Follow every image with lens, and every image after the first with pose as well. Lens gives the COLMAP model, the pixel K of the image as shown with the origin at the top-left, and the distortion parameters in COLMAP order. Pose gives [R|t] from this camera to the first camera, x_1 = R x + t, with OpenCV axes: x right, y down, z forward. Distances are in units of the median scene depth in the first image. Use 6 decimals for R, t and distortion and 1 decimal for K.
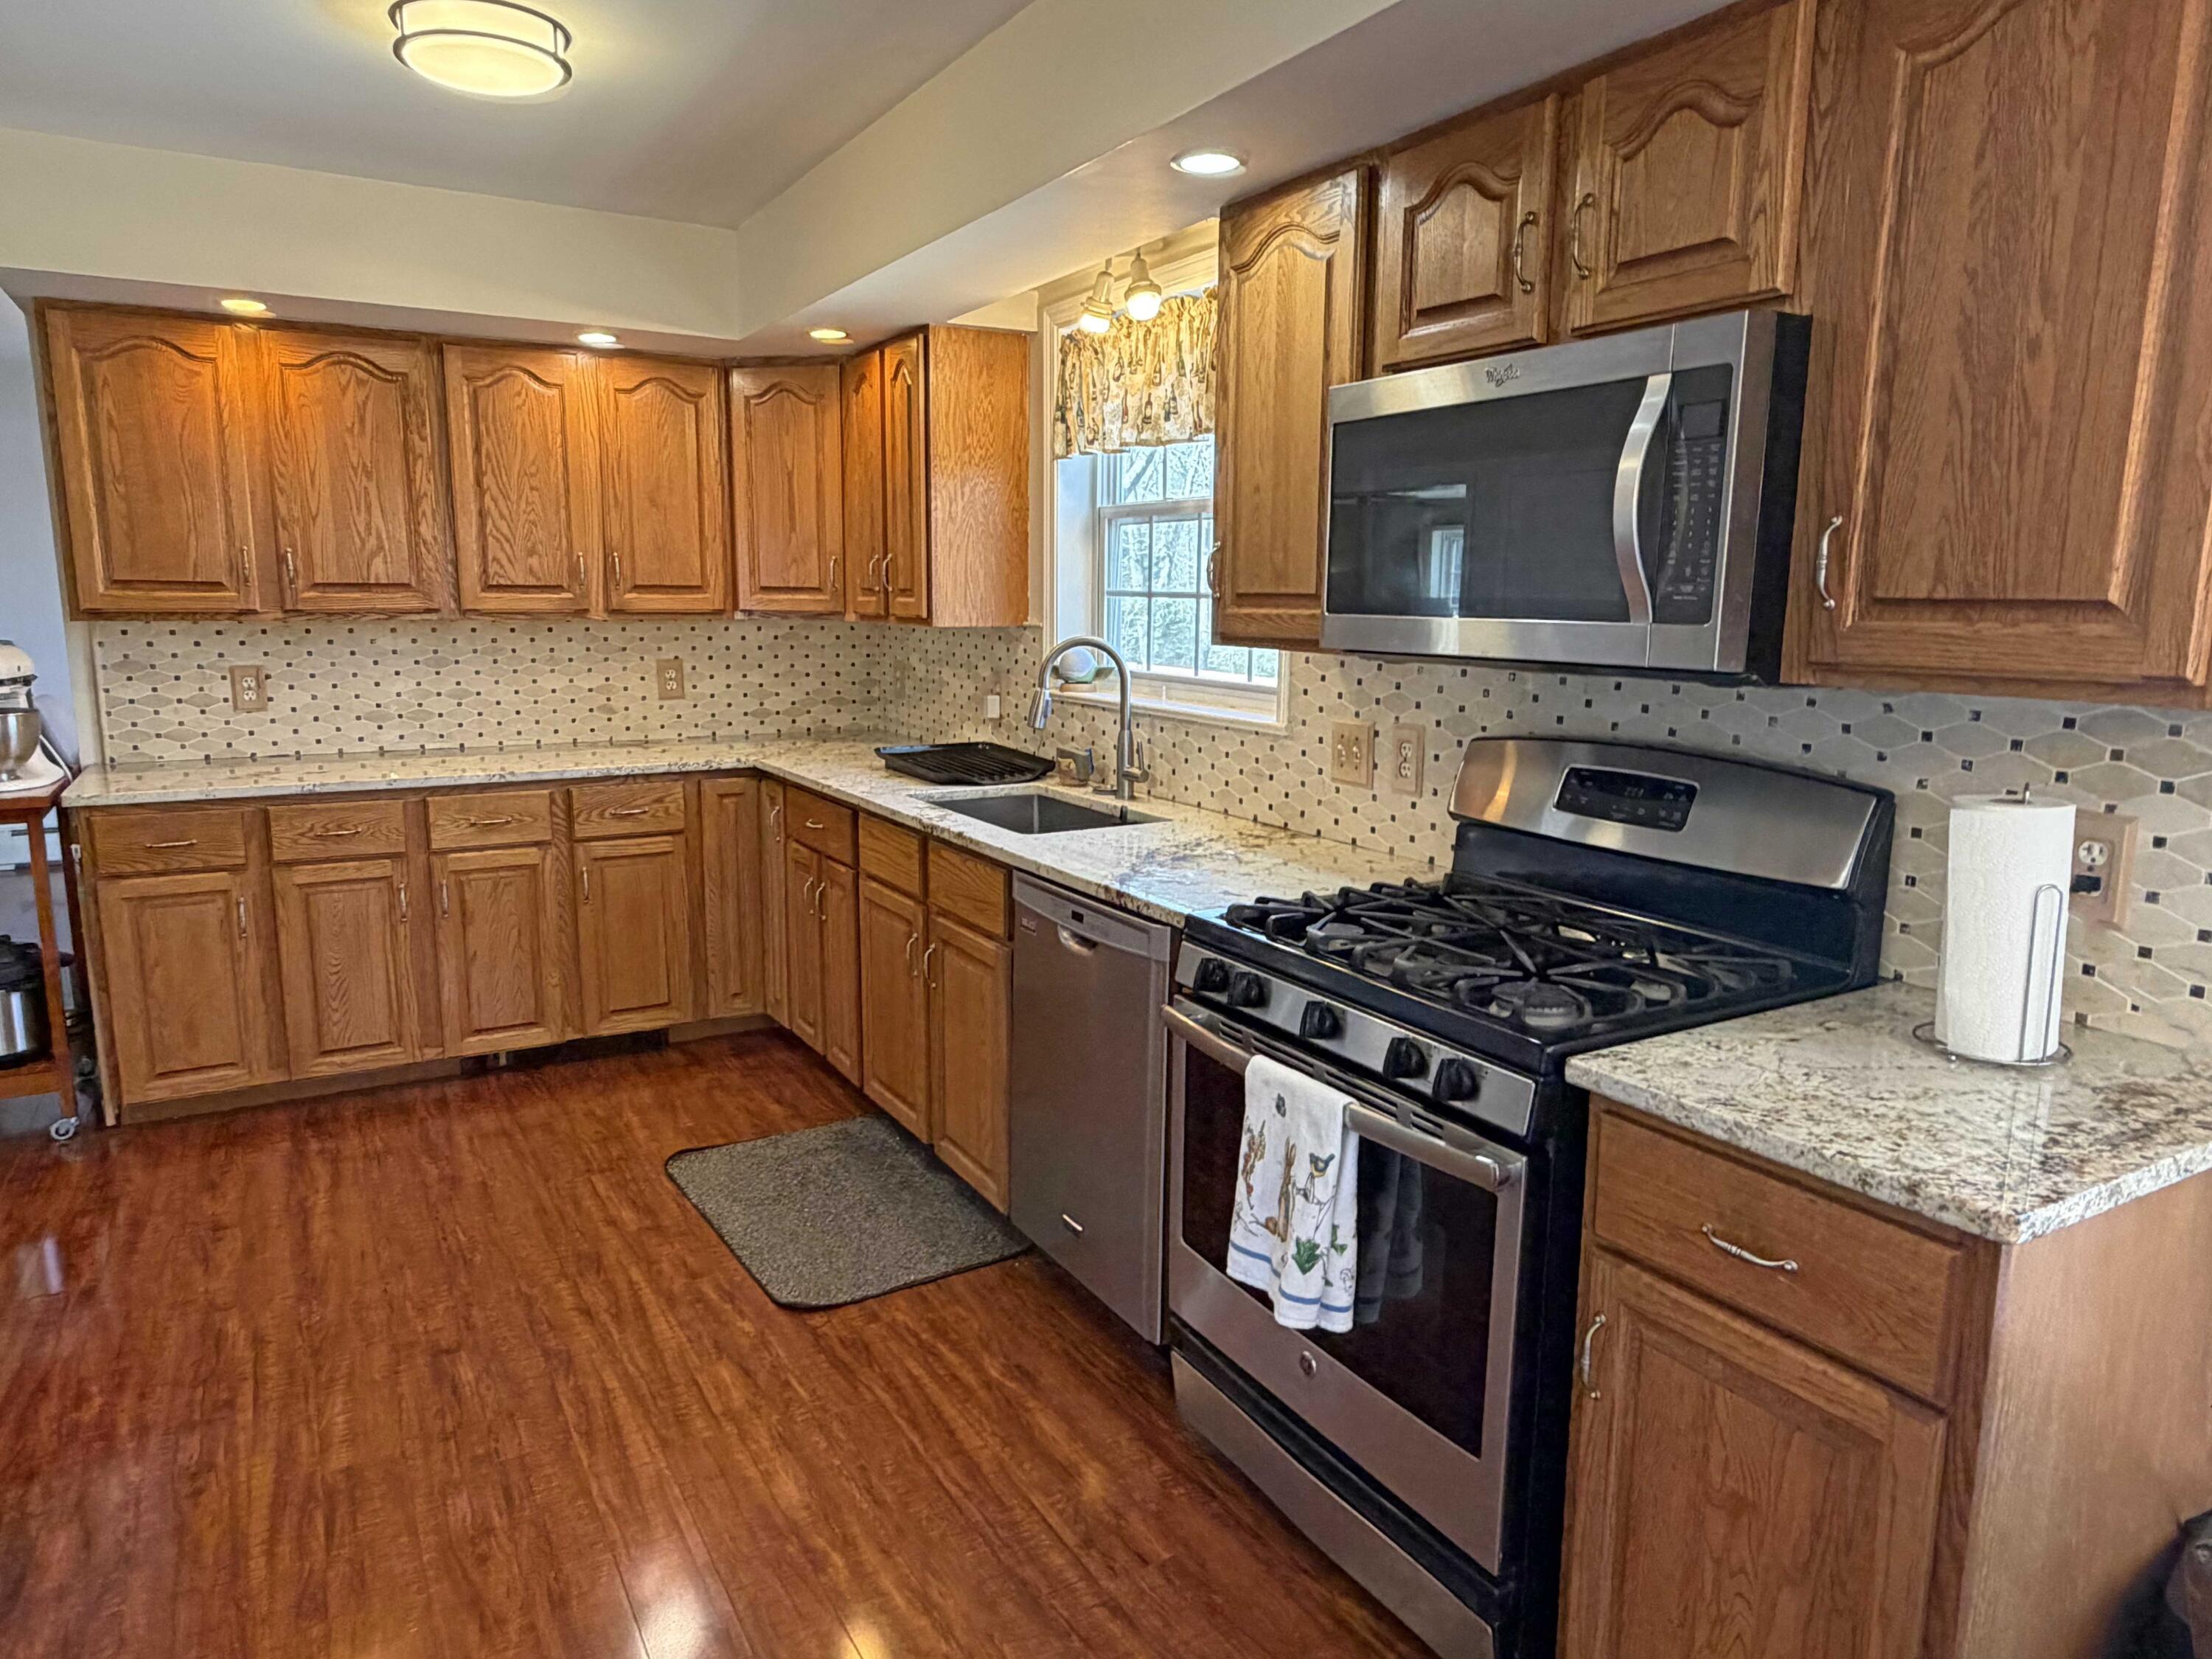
lens RADIAL K [[1410.7, 0, 1086.2], [0, 1410.7, 833.9], [0, 0, 1]] dist [0.010402, -0.004020]
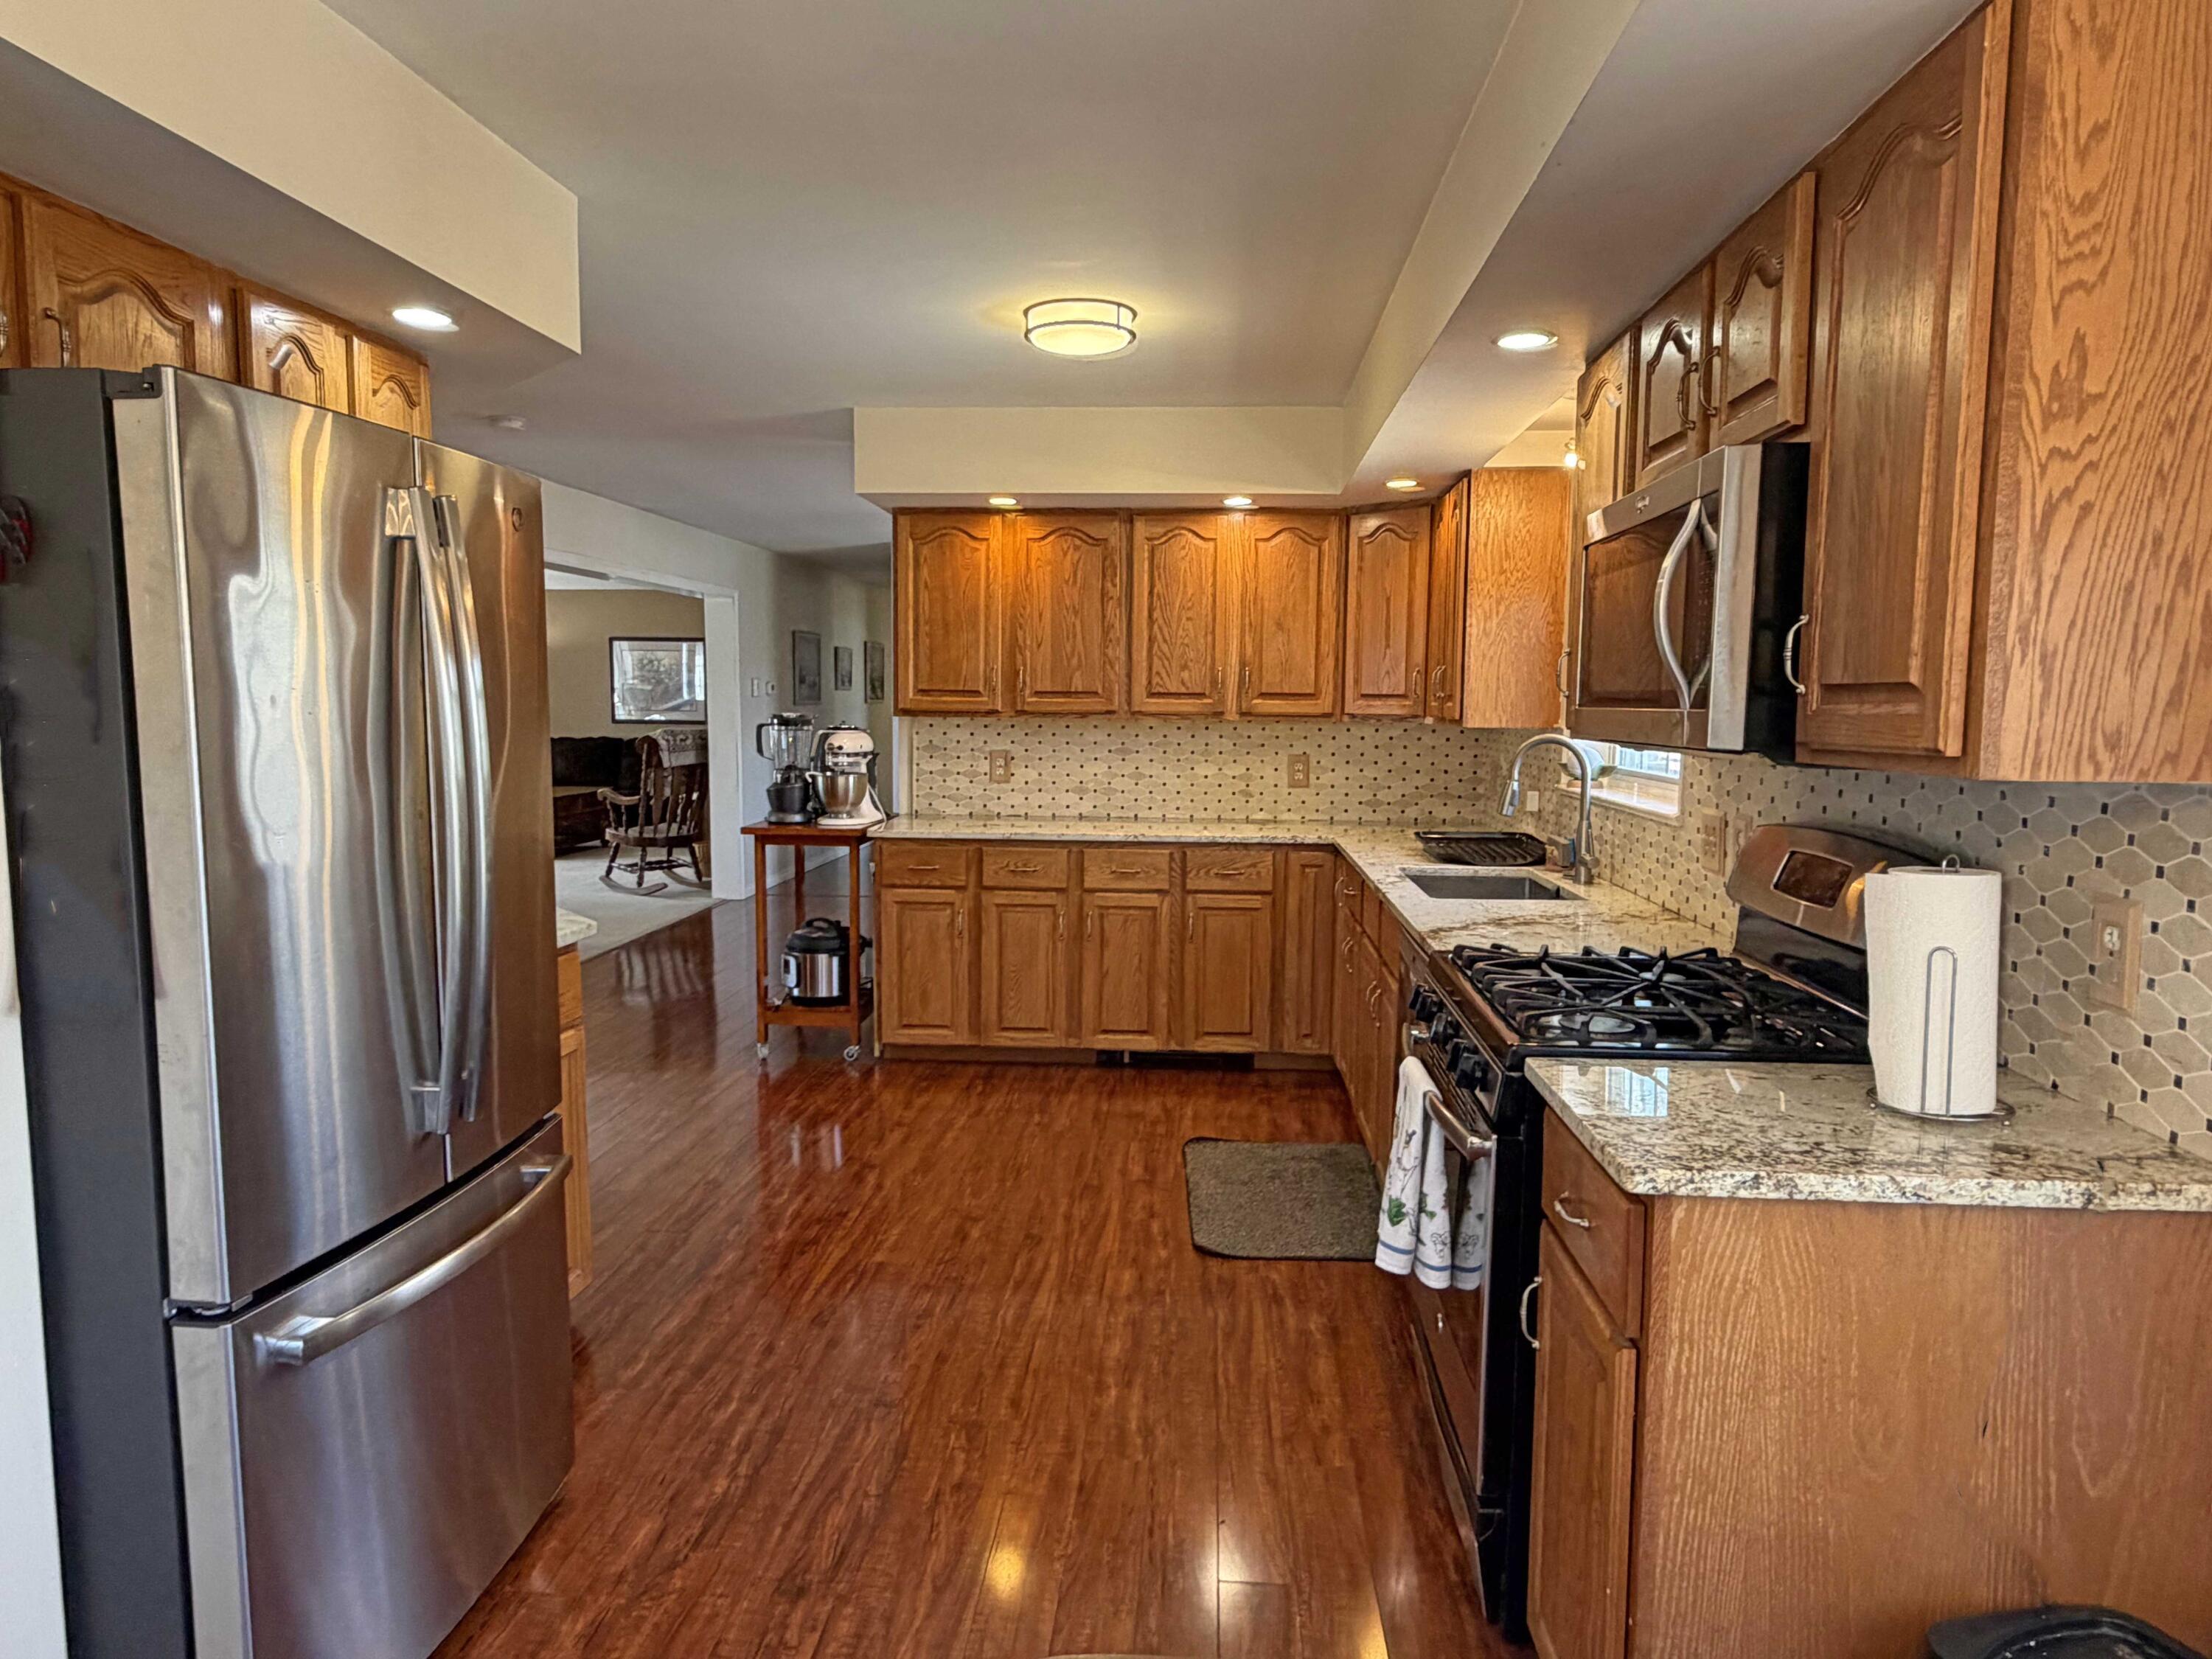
lens RADIAL K [[1410.7, 0, 1114.8], [0, 1410.7, 839.0], [0, 0, 1]] dist [0.010402, -0.004020]
pose [[0.830255, 0.055821, -0.554581, 0.324748], [-0.099676, 0.993803, -0.049192, 0.030339], [0.548399, 0.096120, 0.830674, -0.105350]]
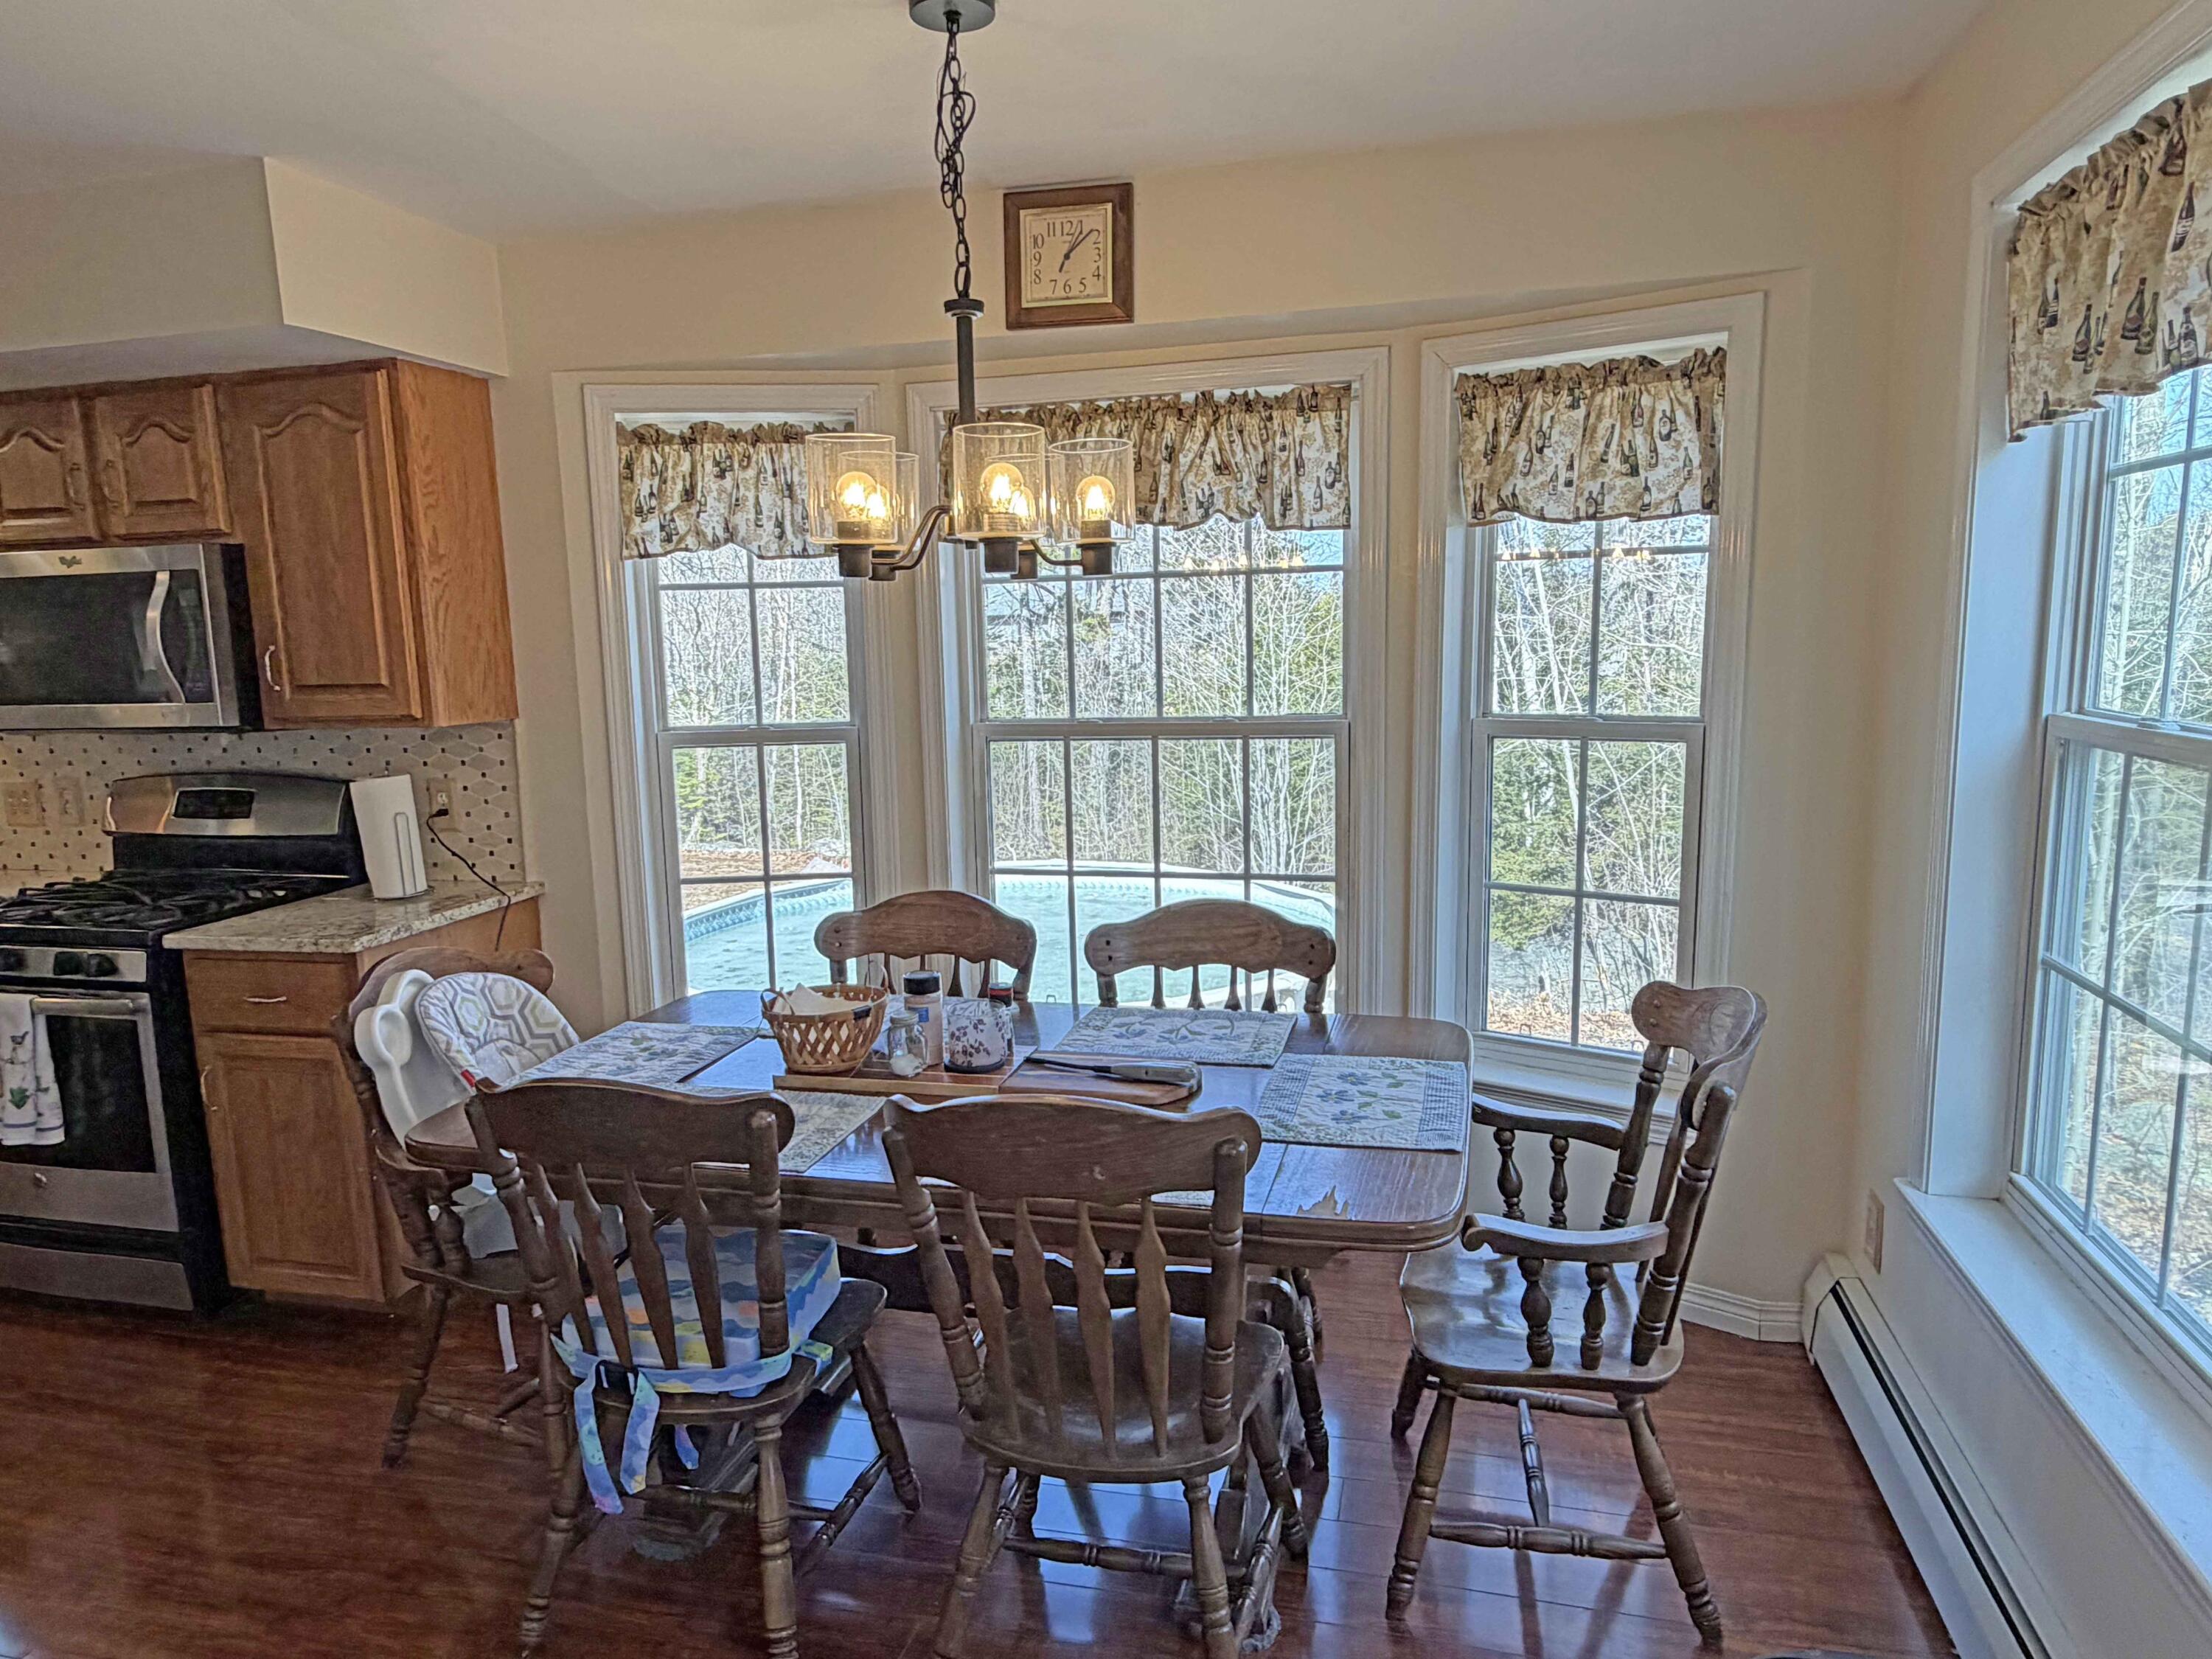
lens RADIAL K [[1410.7, 0, 1096.4], [0, 1410.7, 835.7], [0, 0, 1]] dist [0.010402, -0.004020]
pose [[0.694056, -0.132951, 0.707539, -0.052281], [0.155289, 0.987311, 0.033193, 0.071987], [-0.702974, 0.086835, 0.705895, -0.556847]]
